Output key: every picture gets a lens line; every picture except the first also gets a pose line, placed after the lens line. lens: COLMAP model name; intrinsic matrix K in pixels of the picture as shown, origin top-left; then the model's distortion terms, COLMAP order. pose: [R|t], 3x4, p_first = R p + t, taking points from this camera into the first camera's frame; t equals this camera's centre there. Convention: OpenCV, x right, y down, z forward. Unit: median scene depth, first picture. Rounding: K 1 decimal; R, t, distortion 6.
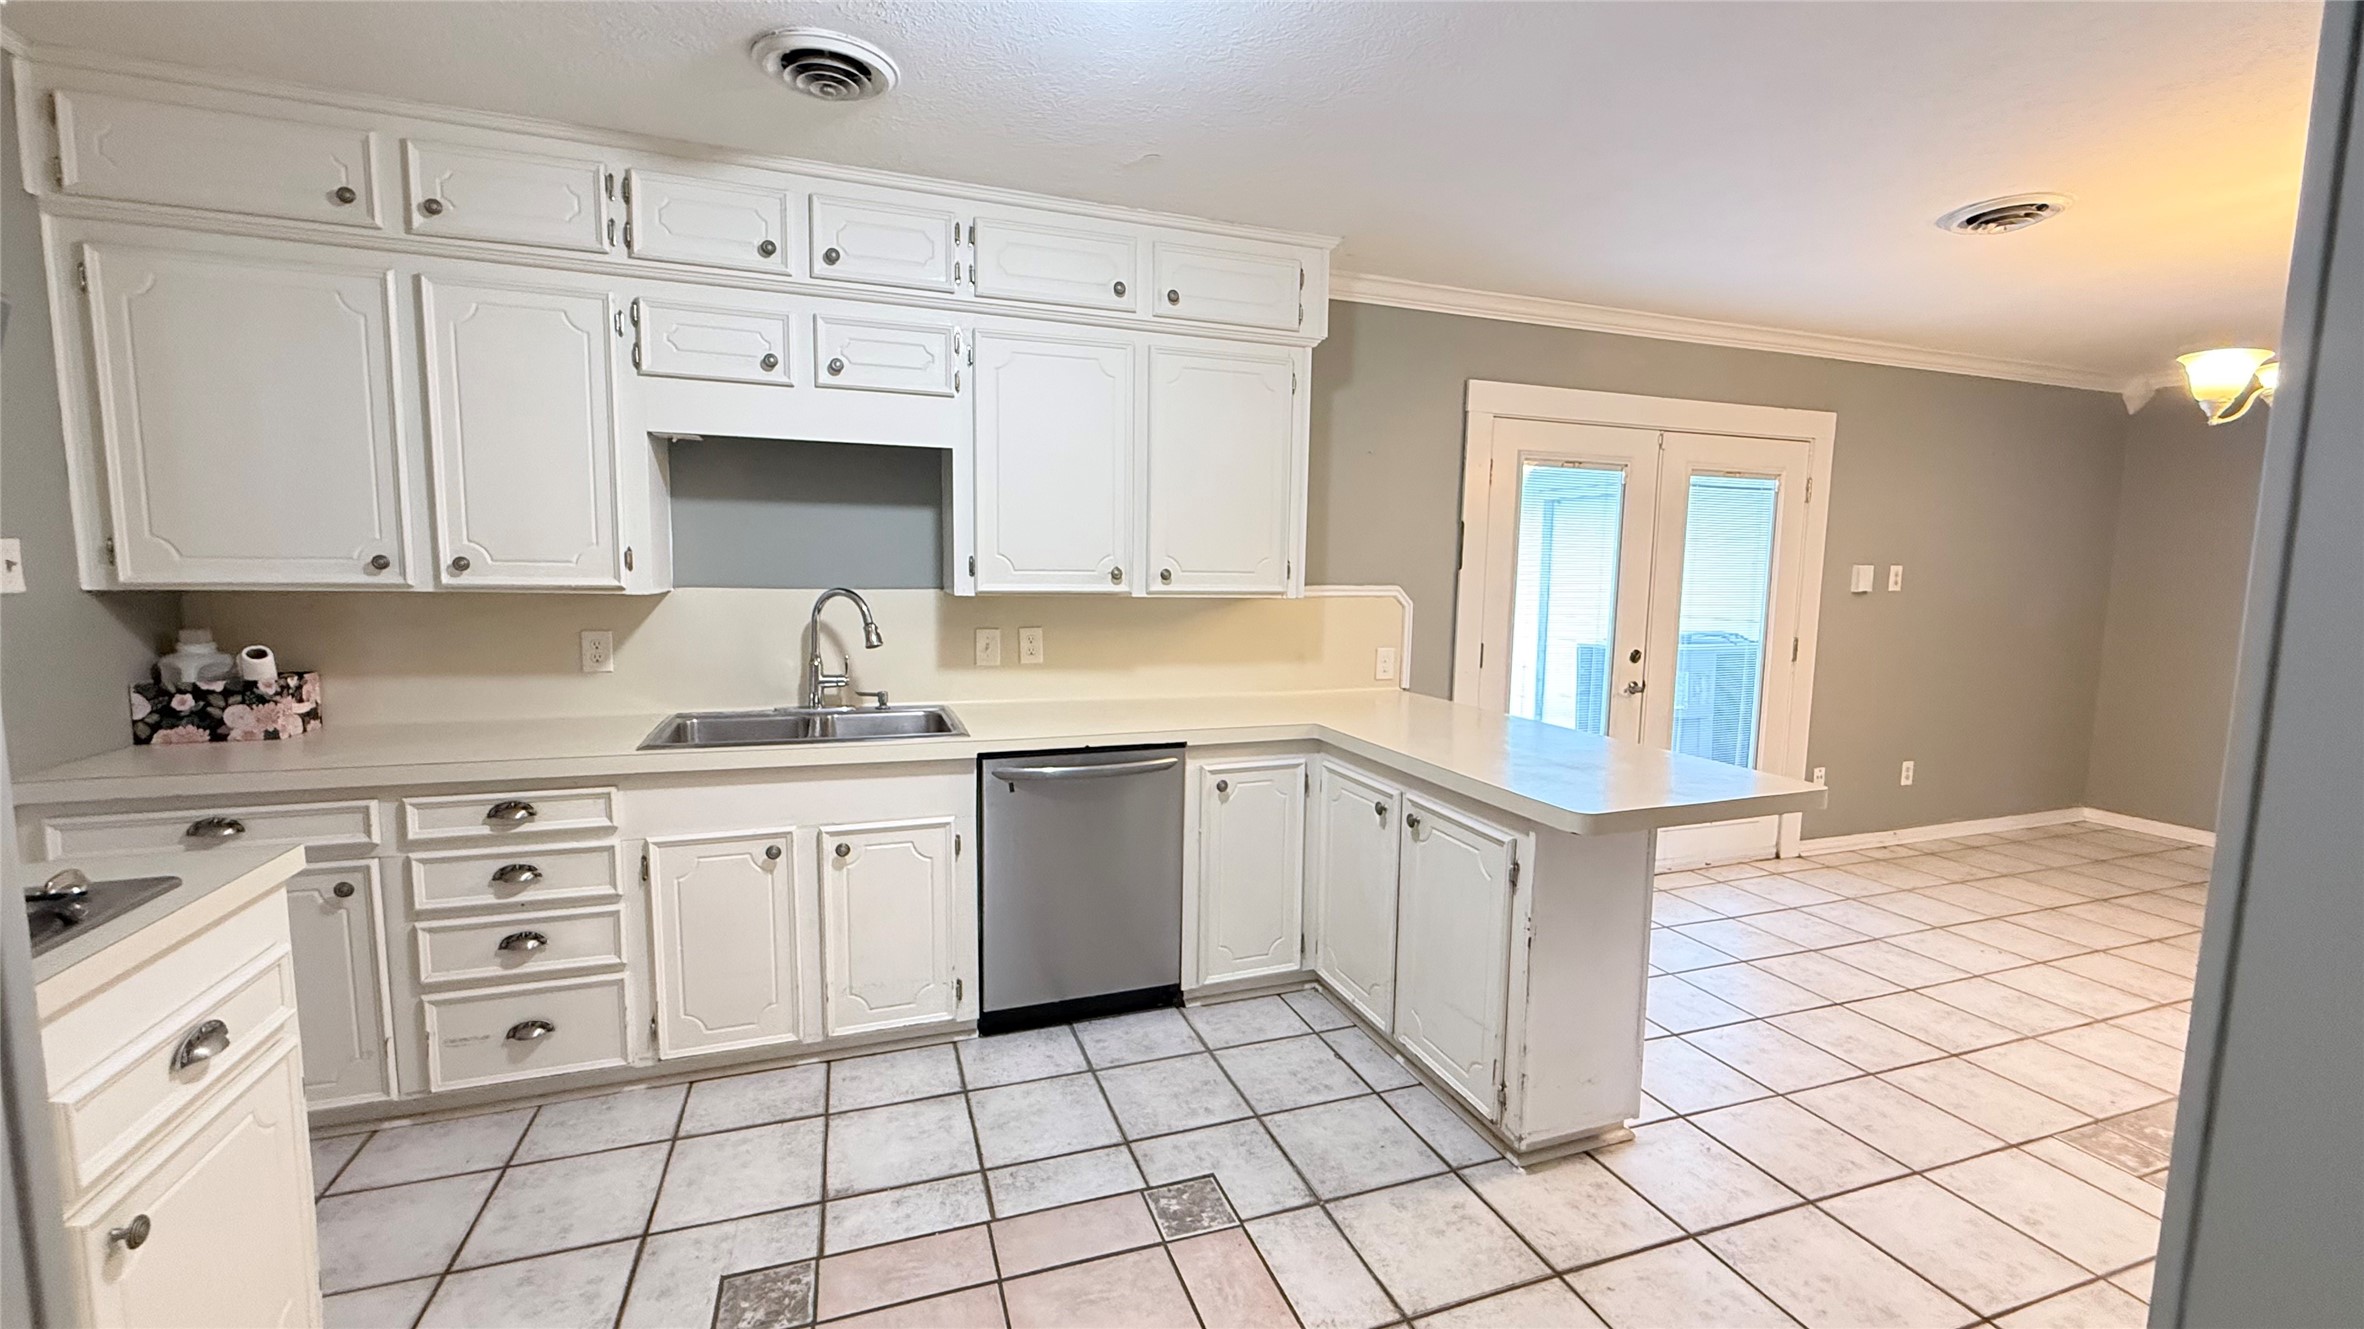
lens RADIAL K [[941.3, 0, 1182.0], [0, 941.3, 664.5], [0, 0, 1]] dist [-0.000685, -0.000097]
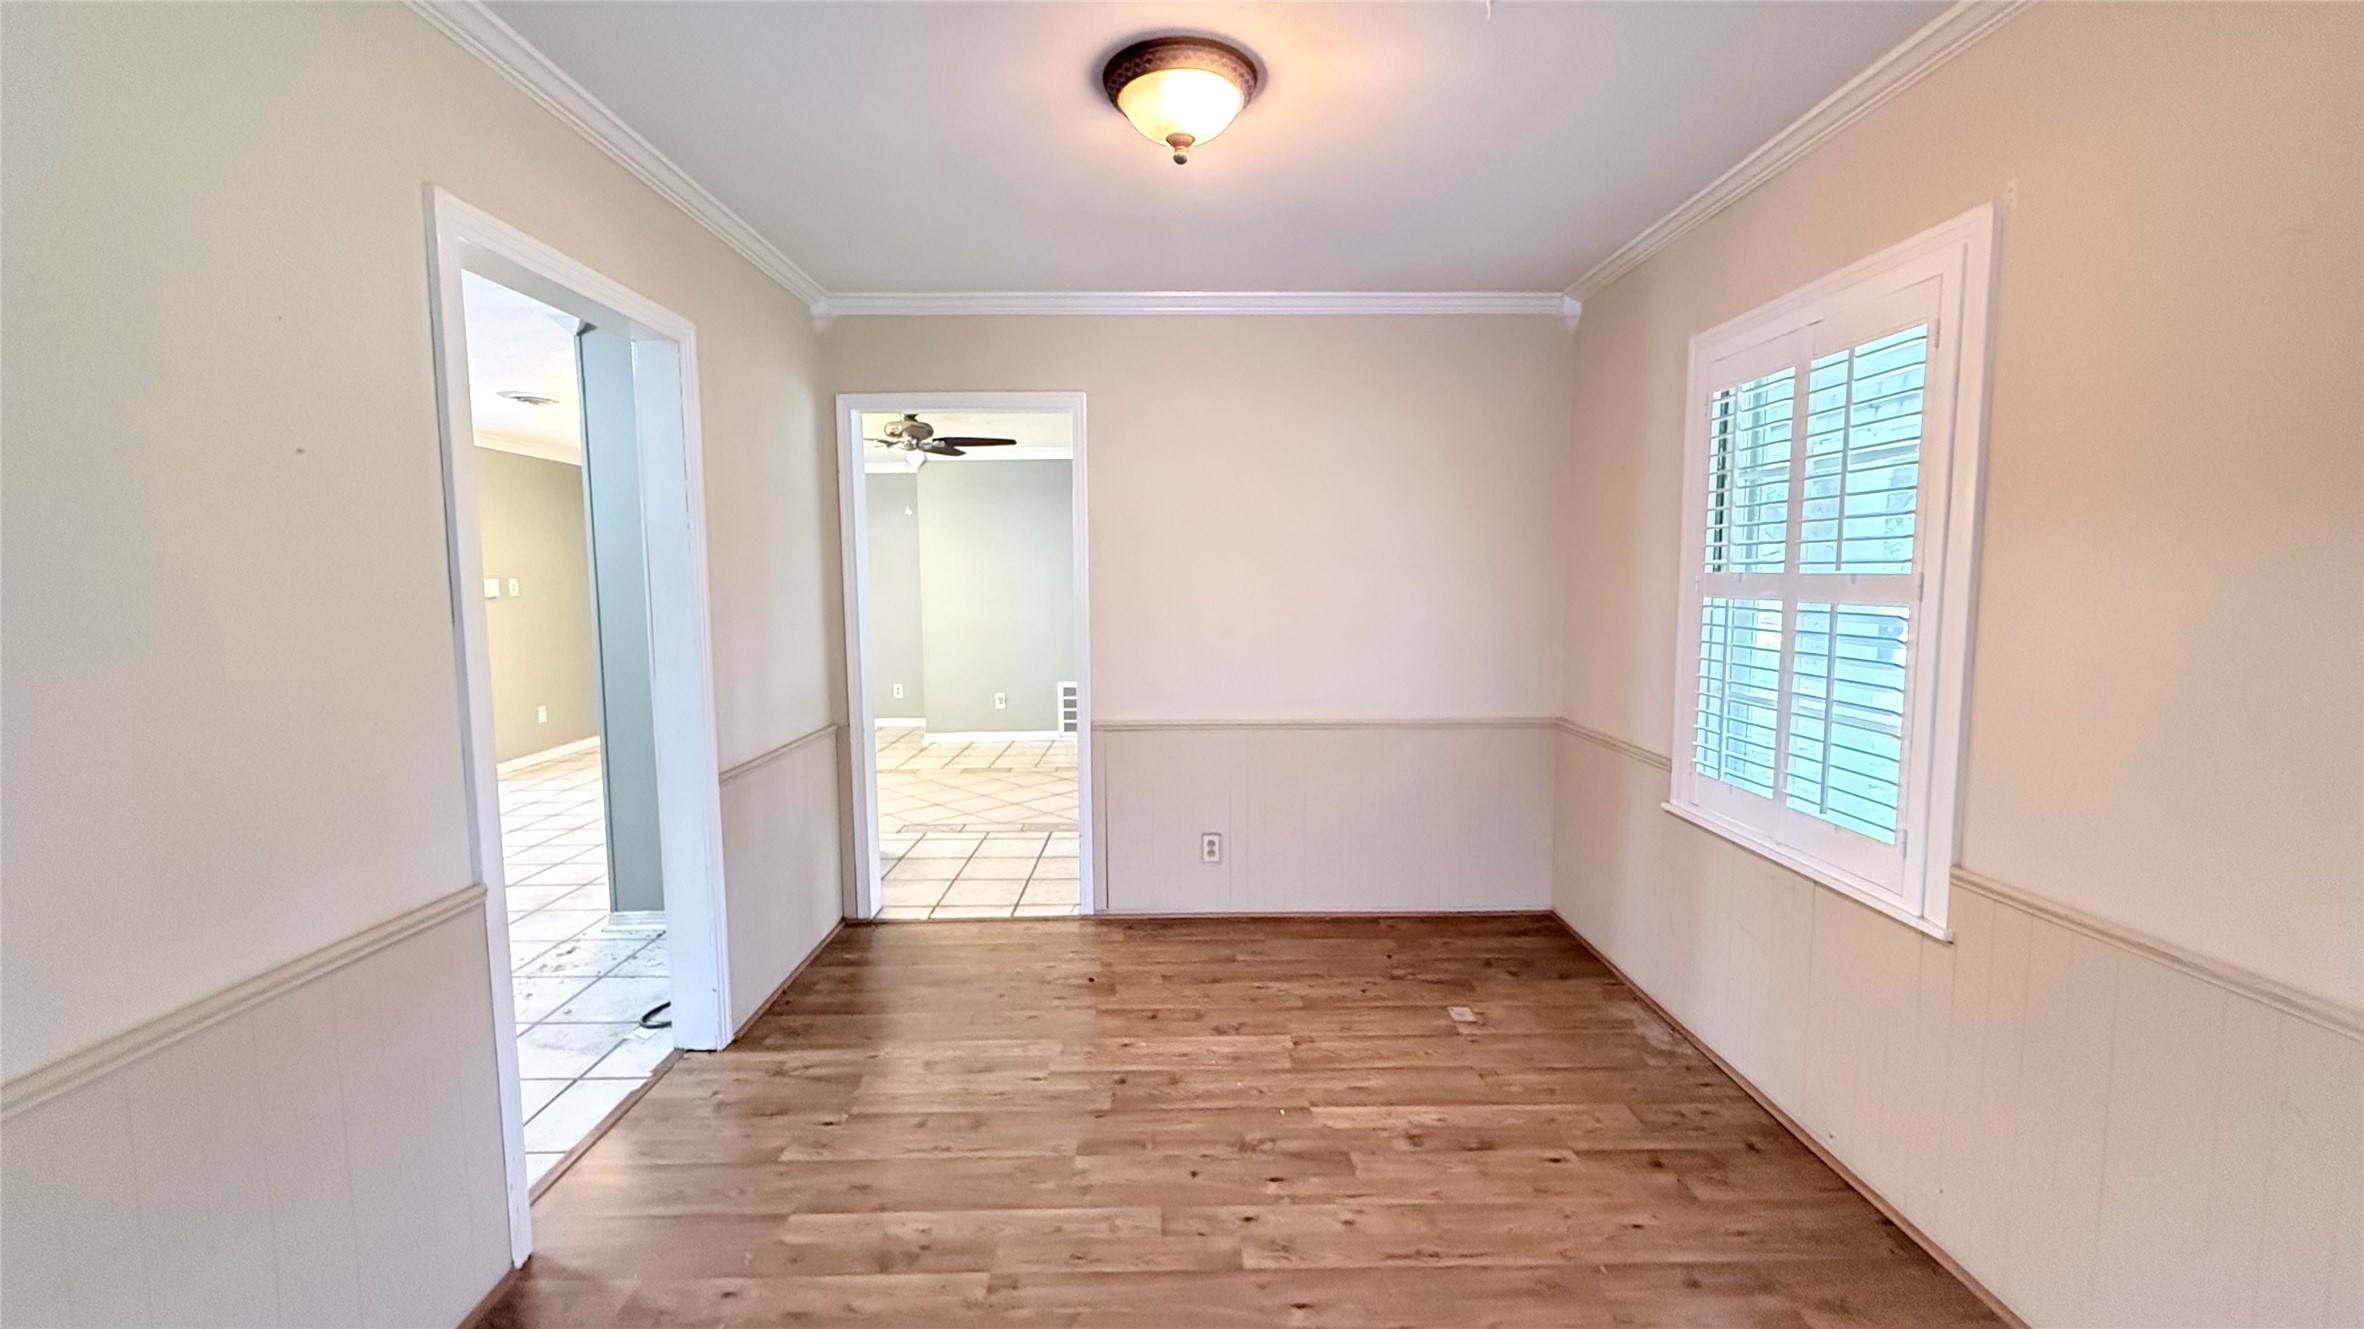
lens RADIAL K [[951.1, 0, 1181.6], [0, 951.1, 660.2], [0, 0, 1]] dist [-0.001174, 0.000338]
pose [[0.319287, -0.099058, 0.942467, -0.369424], [0.114234, 0.991293, 0.065490, 0.049962], [-0.940748, 0.086751, 0.327823, -0.527474]]
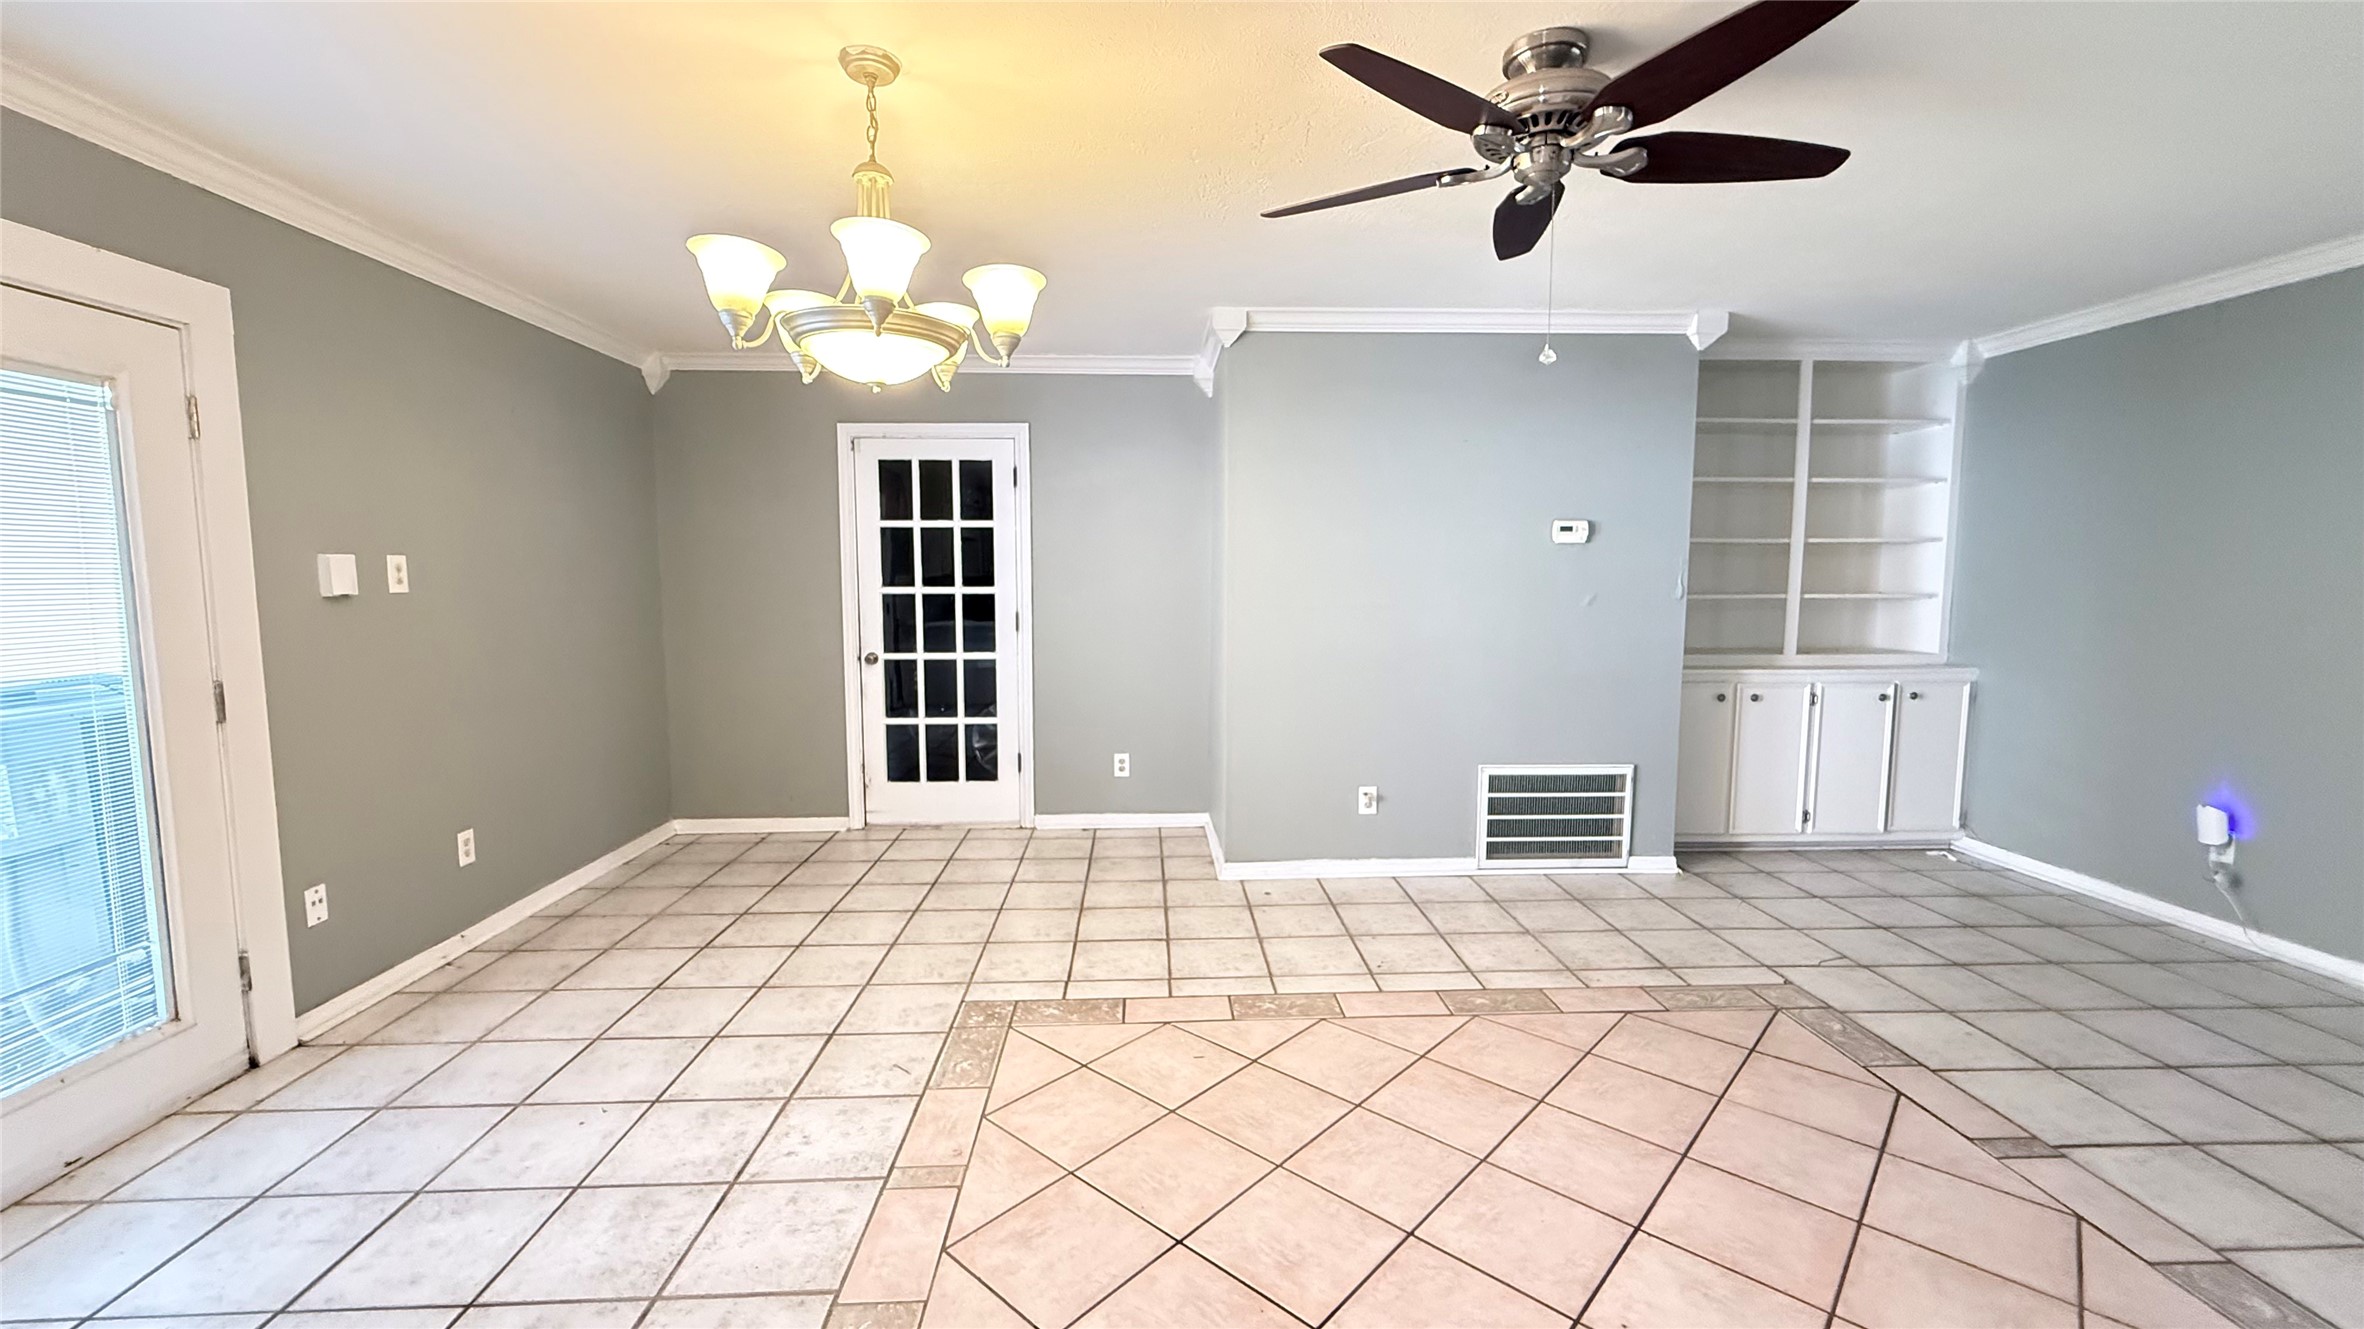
lens RADIAL K [[951.1, 0, 1181.6], [0, 951.1, 660.2], [0, 0, 1]] dist [-0.001174, 0.000338]
pose [[0.293339, -0.100512, 0.950710, 0.283628], [0.106578, 0.991697, 0.071961, -0.020634], [-0.950049, 0.080216, 0.301616, 0.281422]]
